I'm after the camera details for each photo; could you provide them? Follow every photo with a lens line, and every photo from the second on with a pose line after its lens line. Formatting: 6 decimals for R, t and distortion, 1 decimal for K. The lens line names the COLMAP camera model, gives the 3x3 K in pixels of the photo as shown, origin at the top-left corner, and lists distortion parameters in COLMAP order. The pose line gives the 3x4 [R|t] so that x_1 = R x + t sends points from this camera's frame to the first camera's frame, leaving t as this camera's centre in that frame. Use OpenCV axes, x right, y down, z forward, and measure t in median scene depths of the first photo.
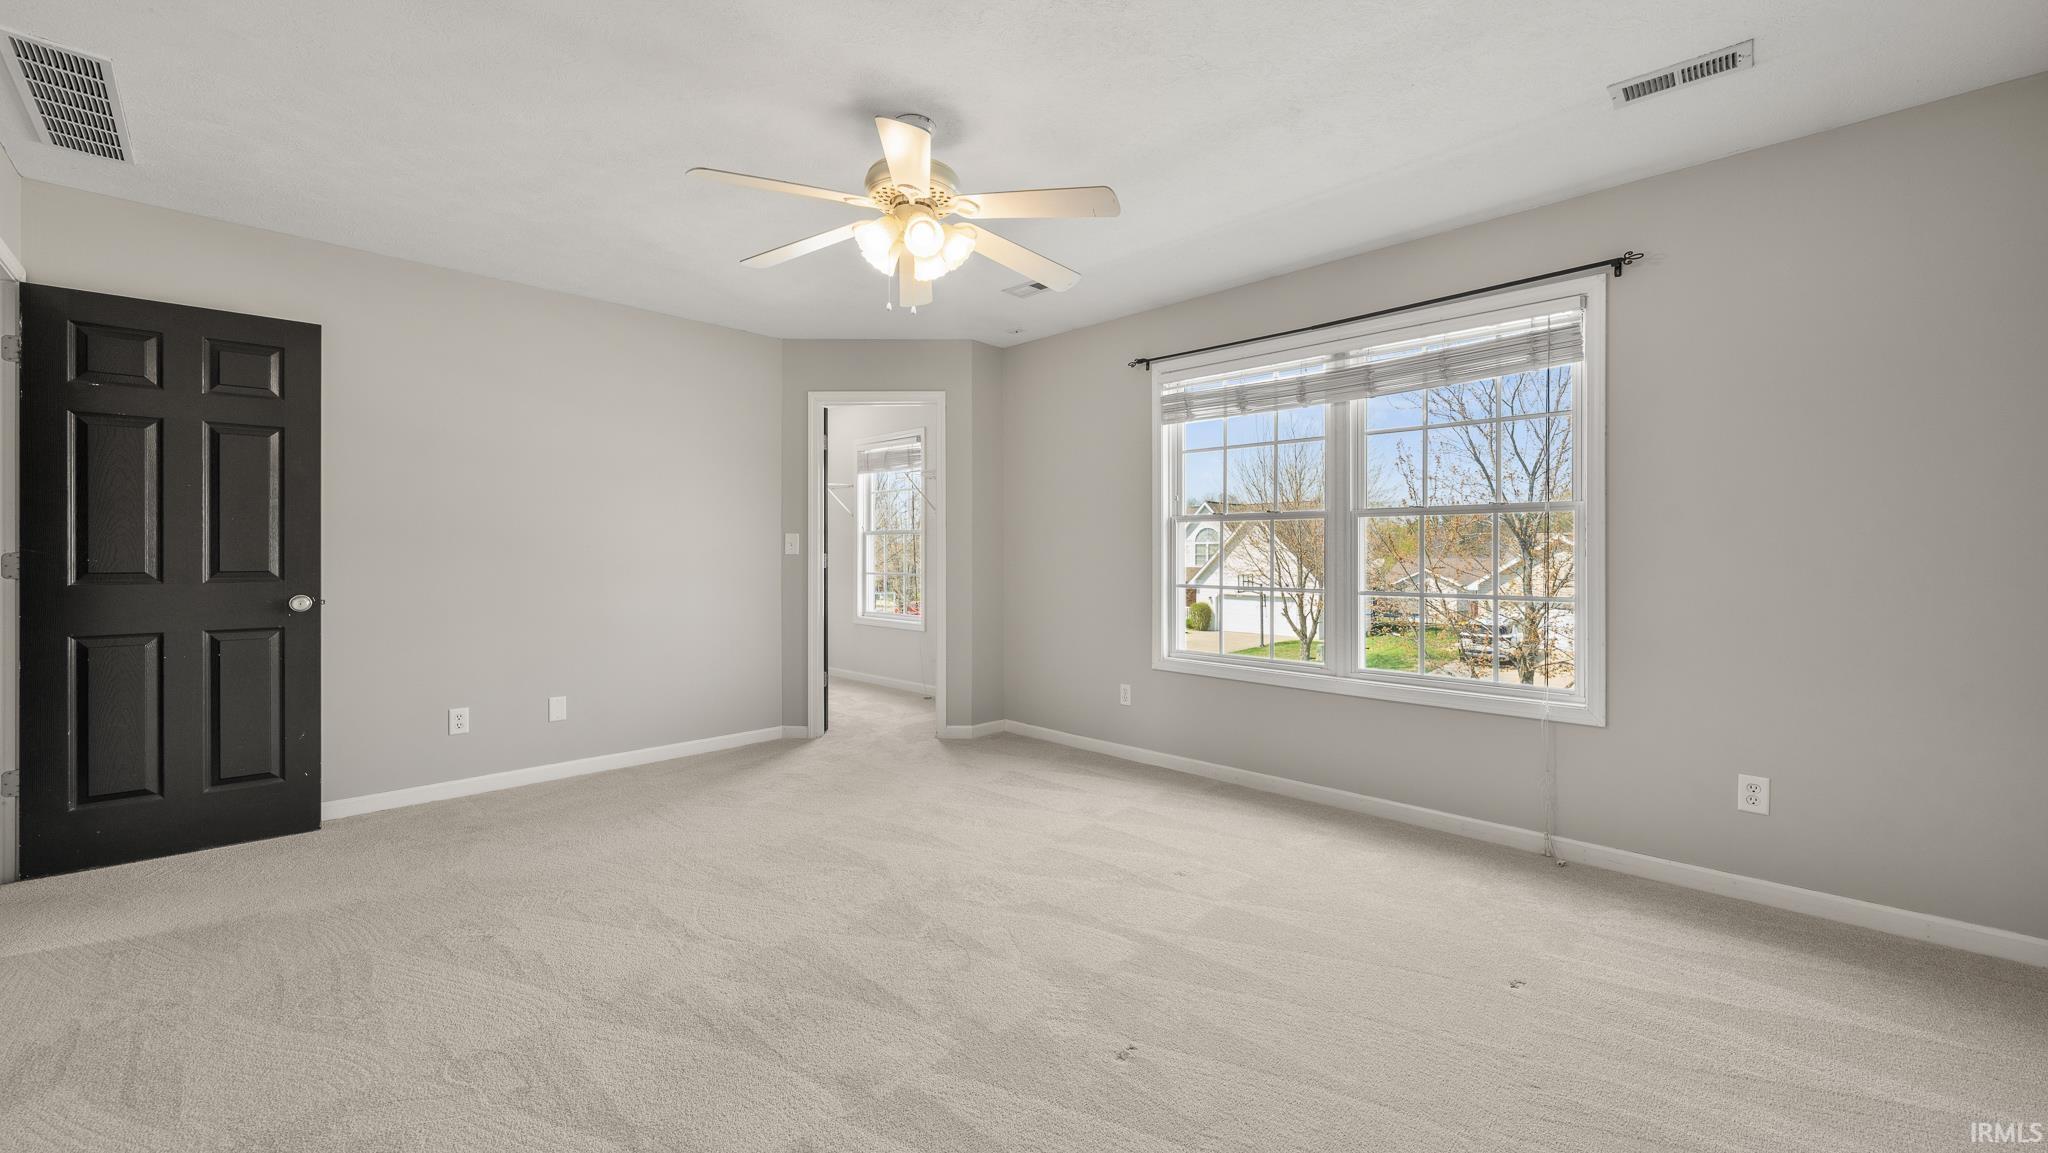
lens RADIAL K [[781.6, 0, 1025.8], [0, 781.6, 561.1], [0, 0, 1]] dist [-0.000082, -0.000078]
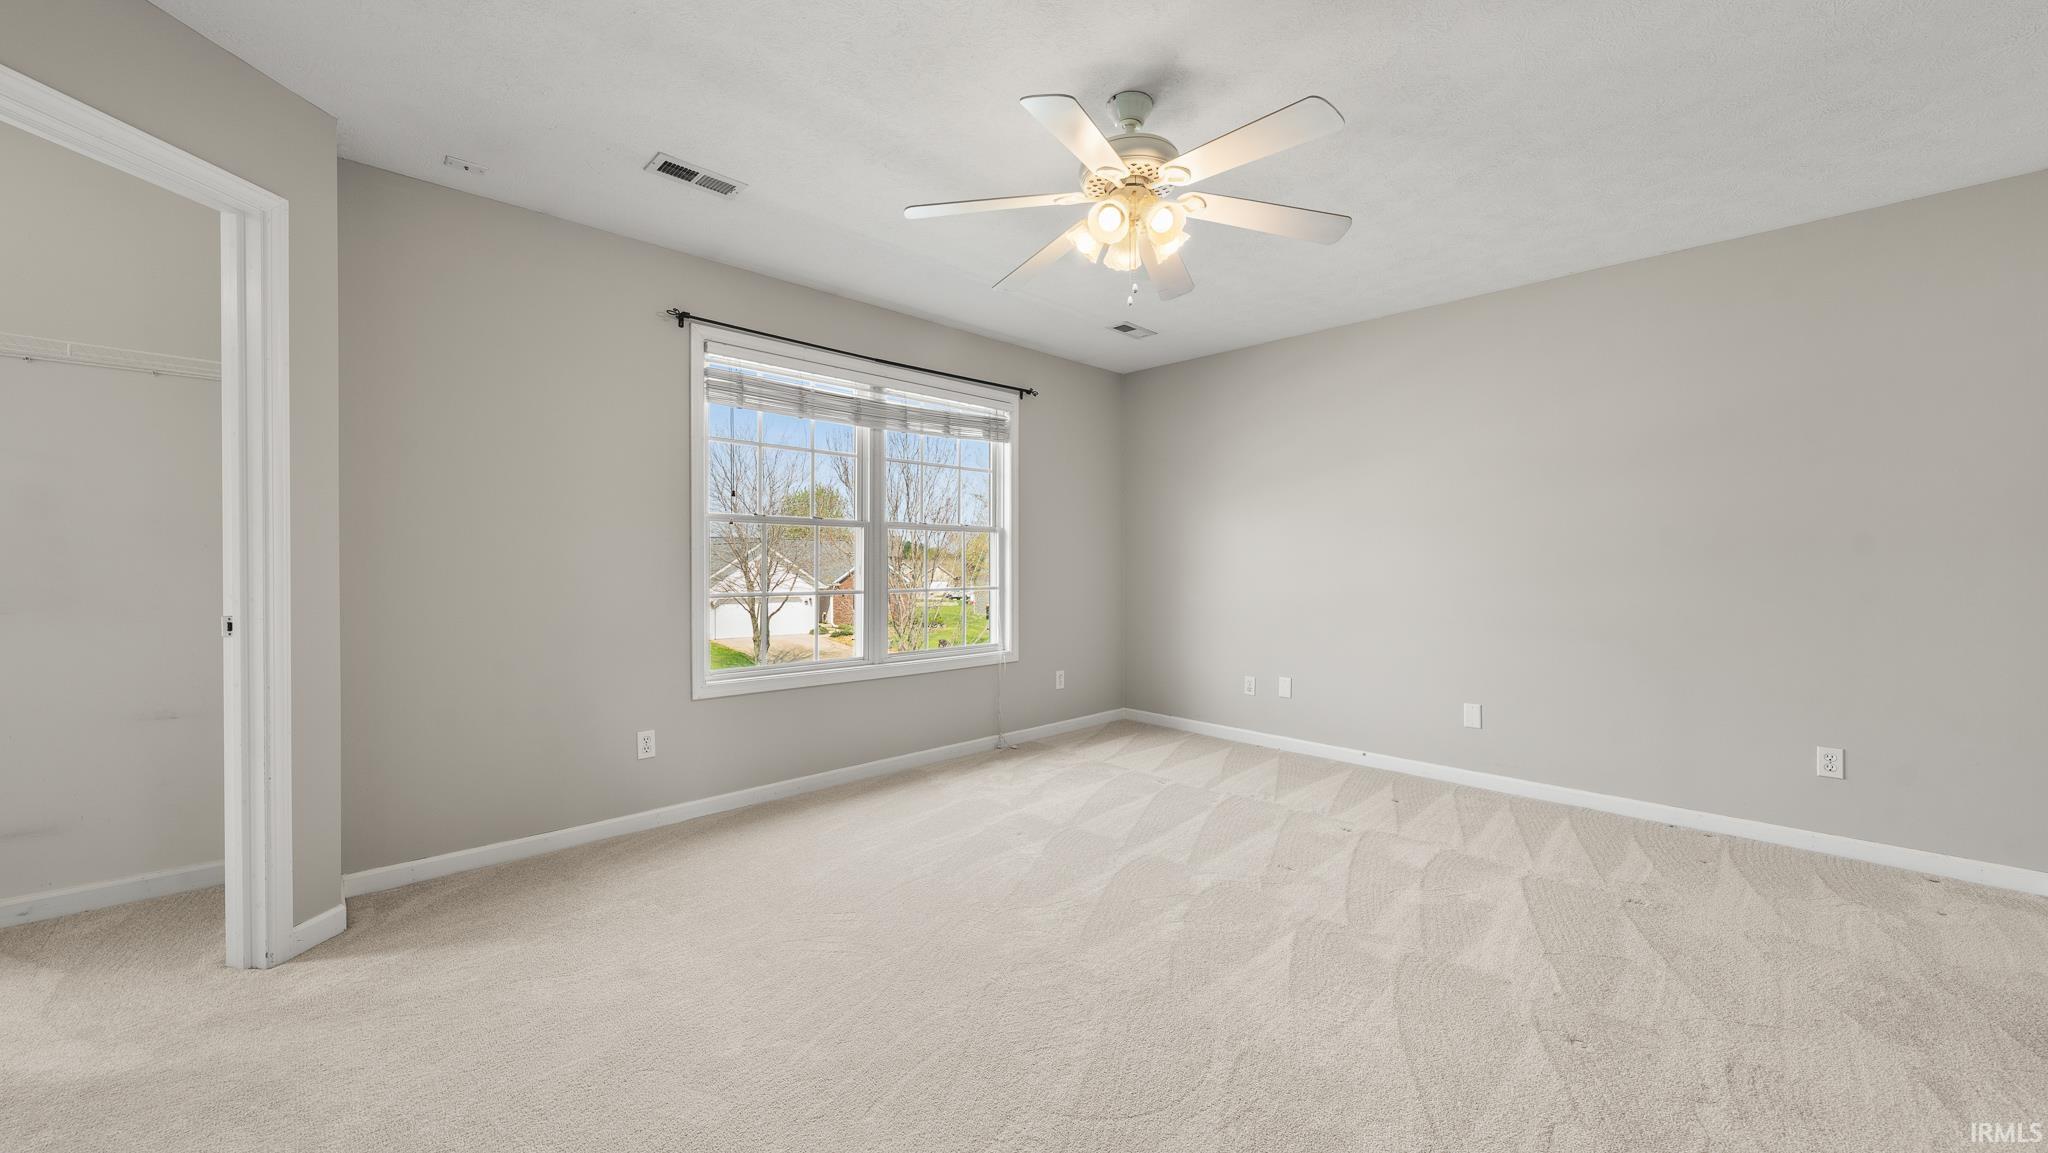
lens RADIAL K [[759.2, 0, 1025.1], [0, 759.2, 562.3], [0, 0, 1]] dist [-0.000863, -0.000177]
pose [[0.024236, 0.002288, 0.999704, -0.729221], [0.010784, 0.999939, -0.002550, 0.001942], [-0.999648, 0.010843, 0.024210, 0.754154]]
